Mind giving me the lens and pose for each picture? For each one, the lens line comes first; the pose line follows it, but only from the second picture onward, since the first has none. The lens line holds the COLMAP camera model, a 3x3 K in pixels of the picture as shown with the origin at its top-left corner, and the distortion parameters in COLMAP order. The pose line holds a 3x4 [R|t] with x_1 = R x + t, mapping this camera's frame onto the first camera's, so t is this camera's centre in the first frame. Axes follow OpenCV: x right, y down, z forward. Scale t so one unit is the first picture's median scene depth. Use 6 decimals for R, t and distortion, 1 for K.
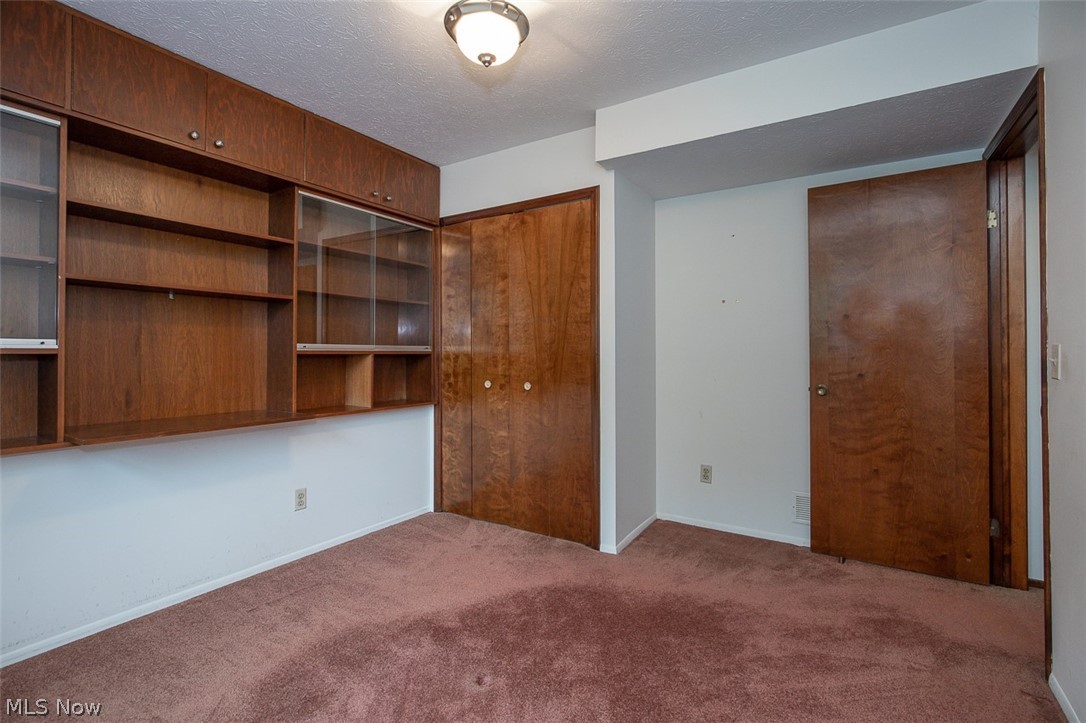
lens RADIAL K [[504.8, 0, 541.3], [0, 504.8, 349.2], [0, 0, 1]] dist [-0.002856, -0.000010]
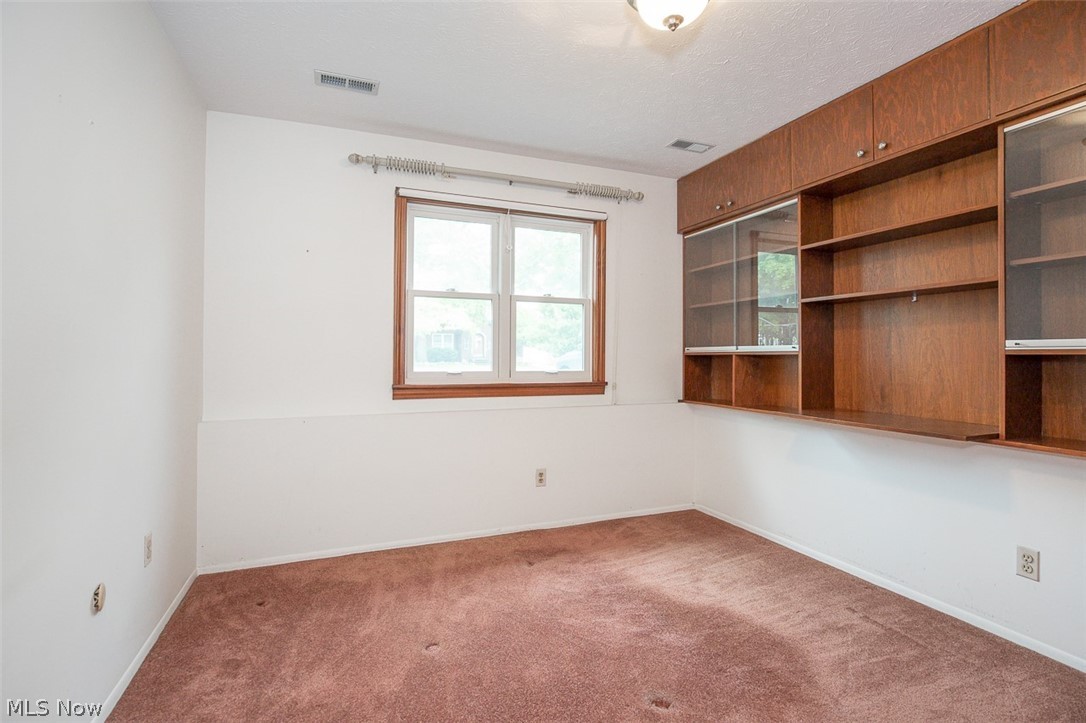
lens RADIAL K [[504.8, 0, 541.3], [0, 504.8, 349.2], [0, 0, 1]] dist [-0.002856, -0.000010]
pose [[-0.576585, -0.014539, -0.816908, 0.536642], [0.000214, 0.999839, -0.017946, 0.016449], [0.817037, -0.010522, -0.576489, 0.955283]]
